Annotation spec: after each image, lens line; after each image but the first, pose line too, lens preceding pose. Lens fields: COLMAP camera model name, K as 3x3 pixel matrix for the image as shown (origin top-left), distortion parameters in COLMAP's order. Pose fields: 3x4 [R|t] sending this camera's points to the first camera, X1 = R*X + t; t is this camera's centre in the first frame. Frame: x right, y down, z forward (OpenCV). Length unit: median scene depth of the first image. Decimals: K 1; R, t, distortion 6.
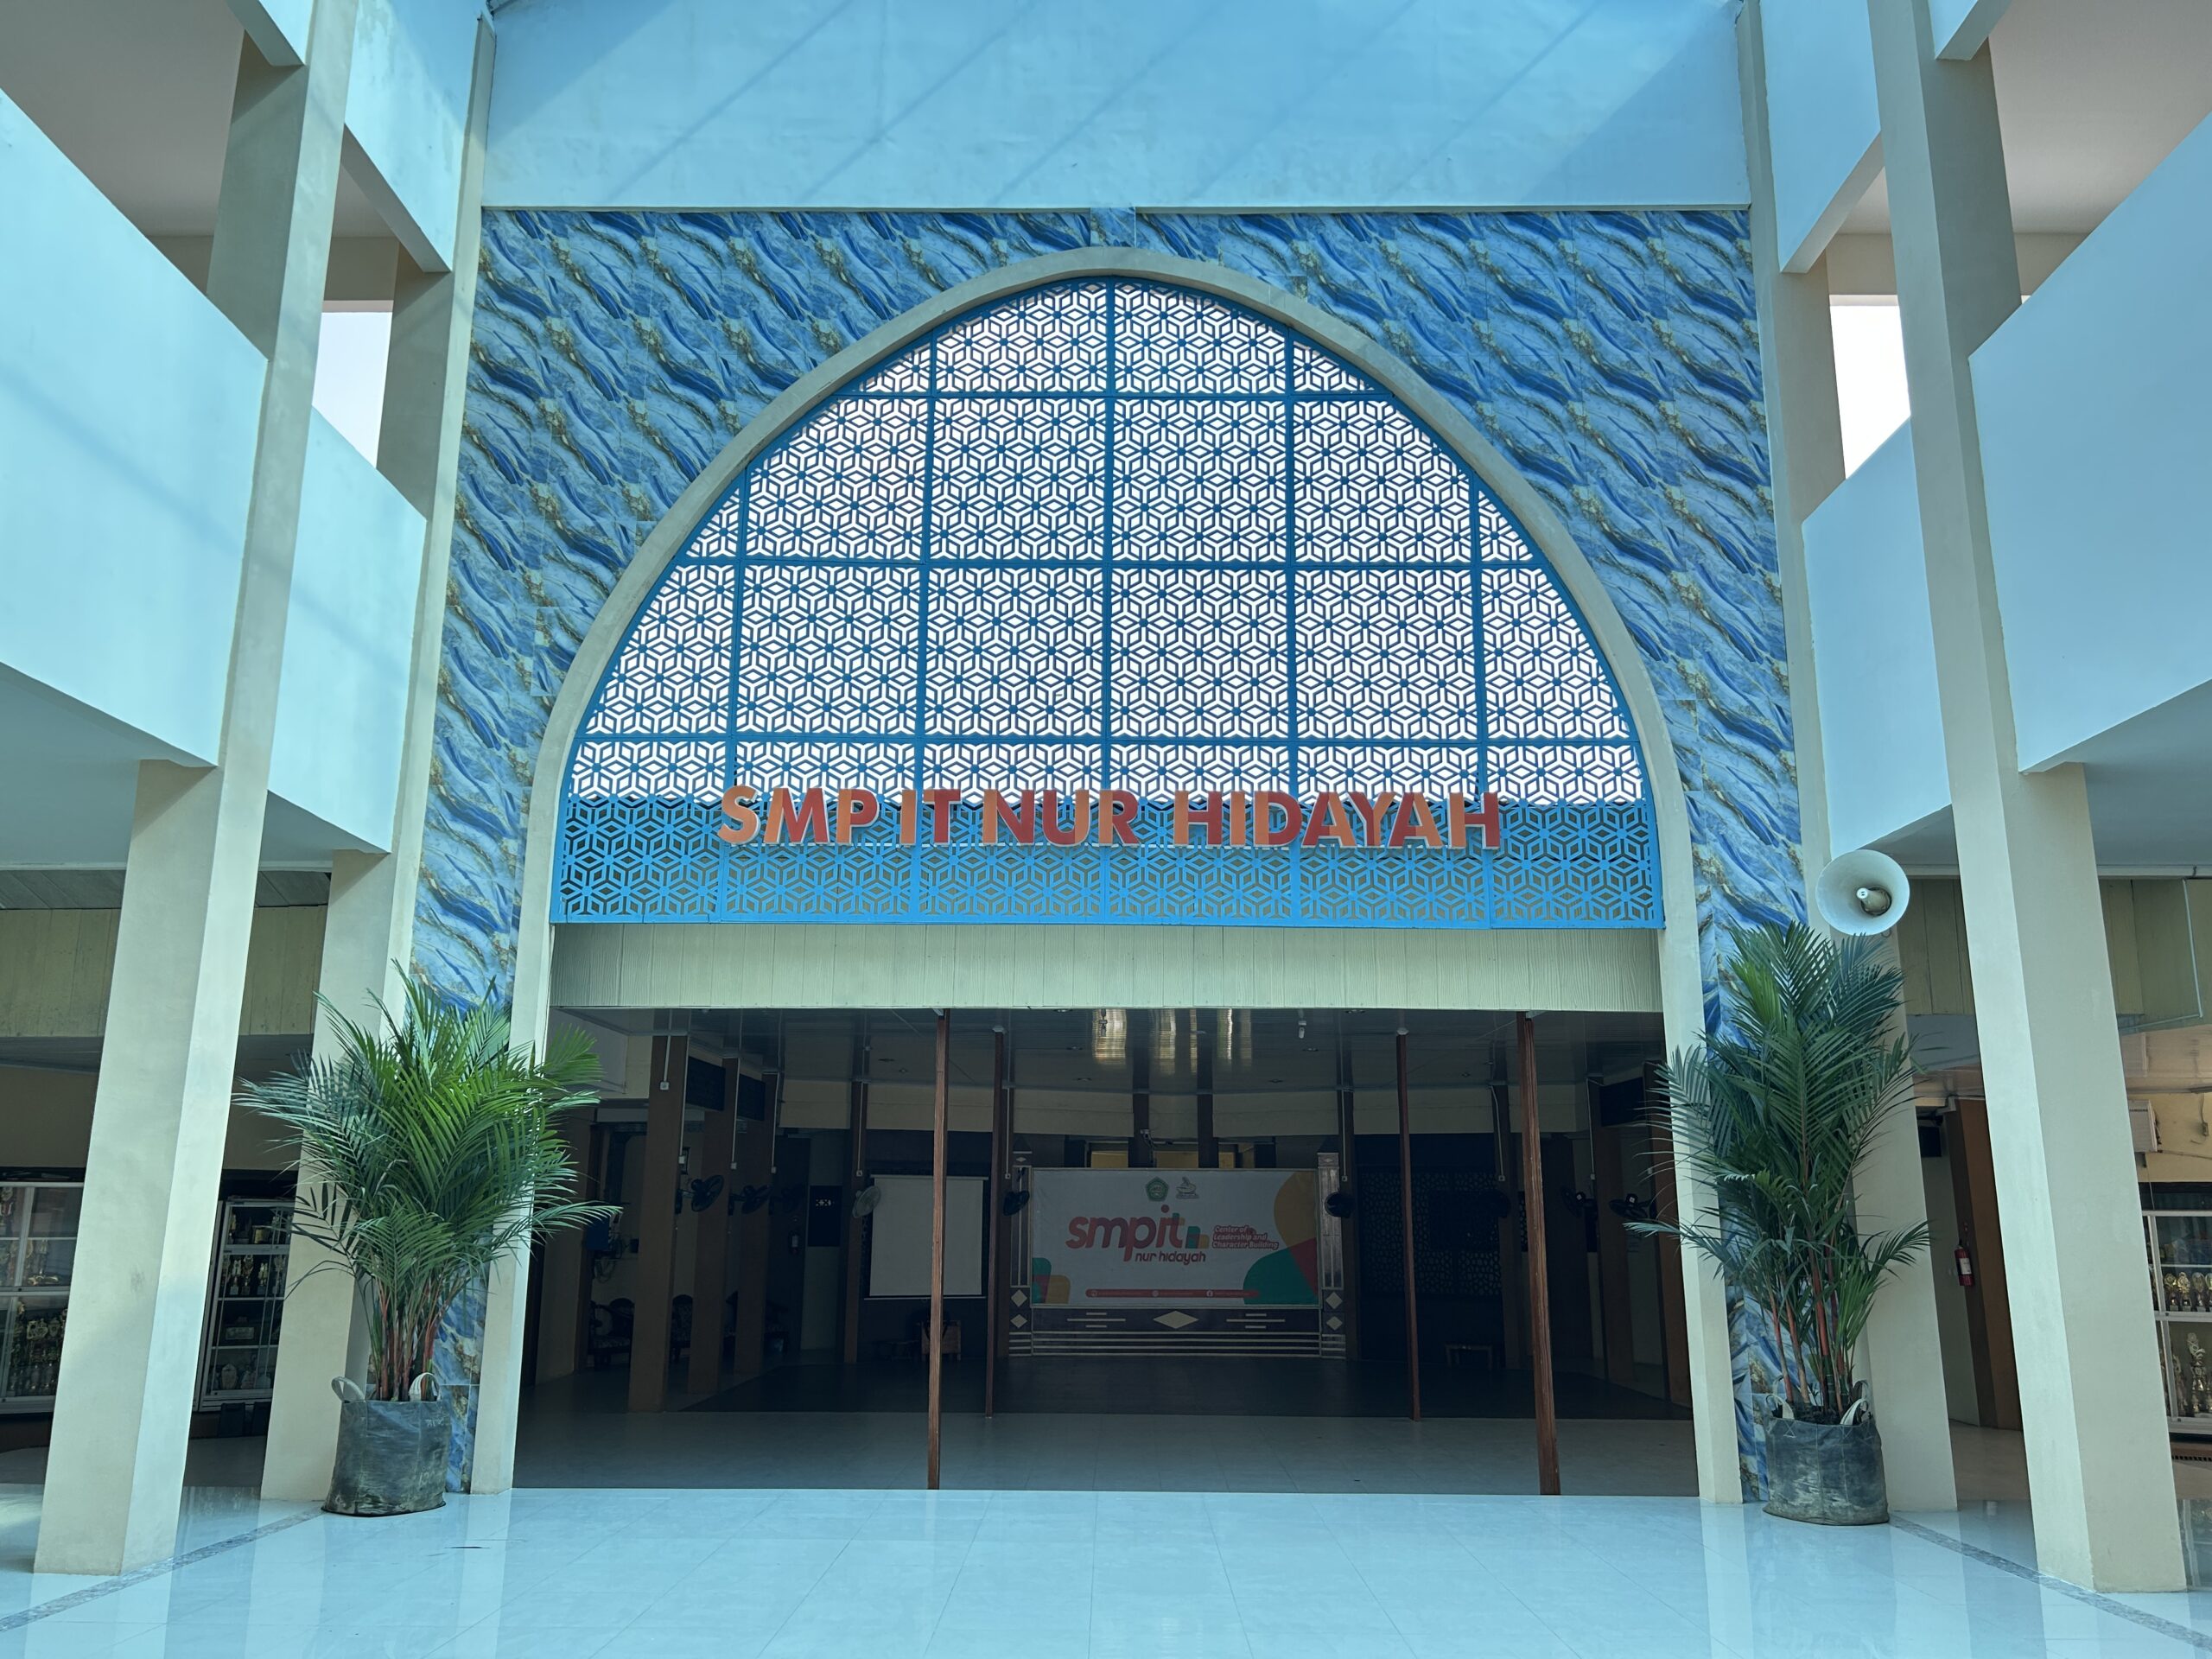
lens RADIAL K [[1681.1, 0, 1112.3], [0, 1681.1, 831.4], [0, 0, 1]] dist [-0.001233, 0.001211]
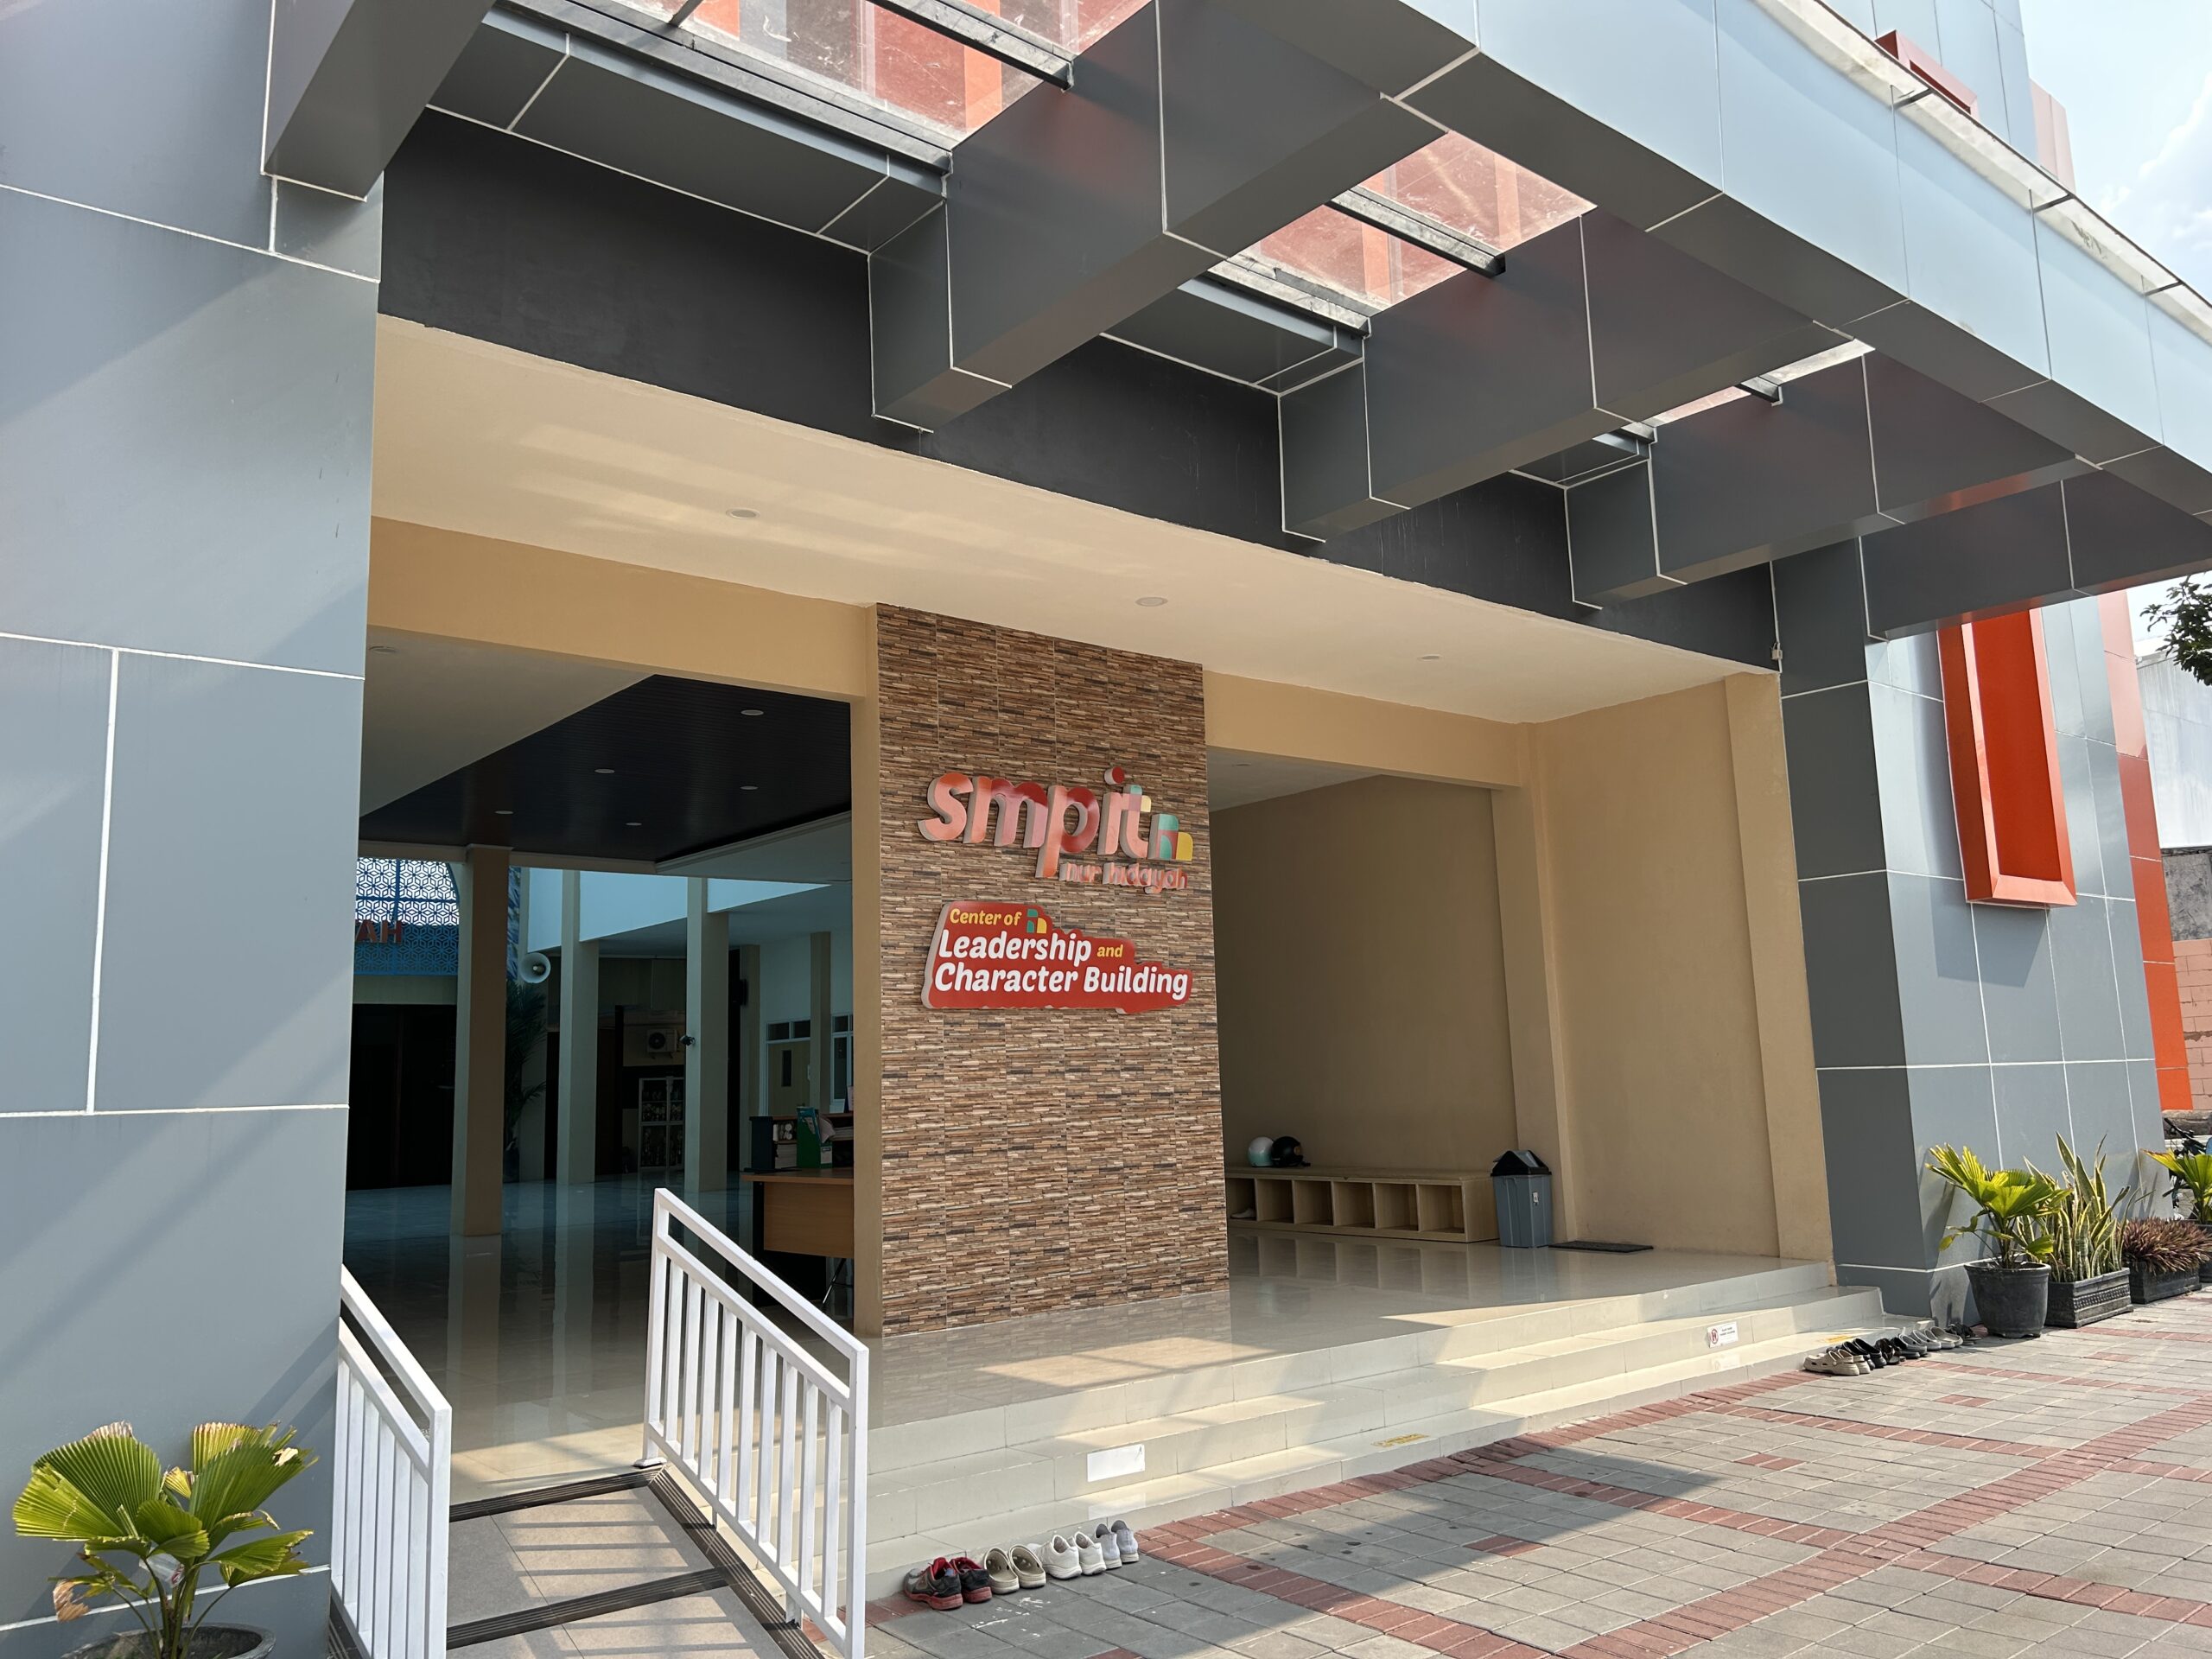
lens RADIAL K [[1681.1, 0, 1110.1], [0, 1681.1, 832.9], [0, 0, 1]] dist [-0.001233, 0.001211]
pose [[0.775618, 0.068616, 0.627462, -0.541973], [-0.109803, 0.993585, 0.027076, -0.339453], [-0.621579, -0.089898, 0.778176, -1.626416]]
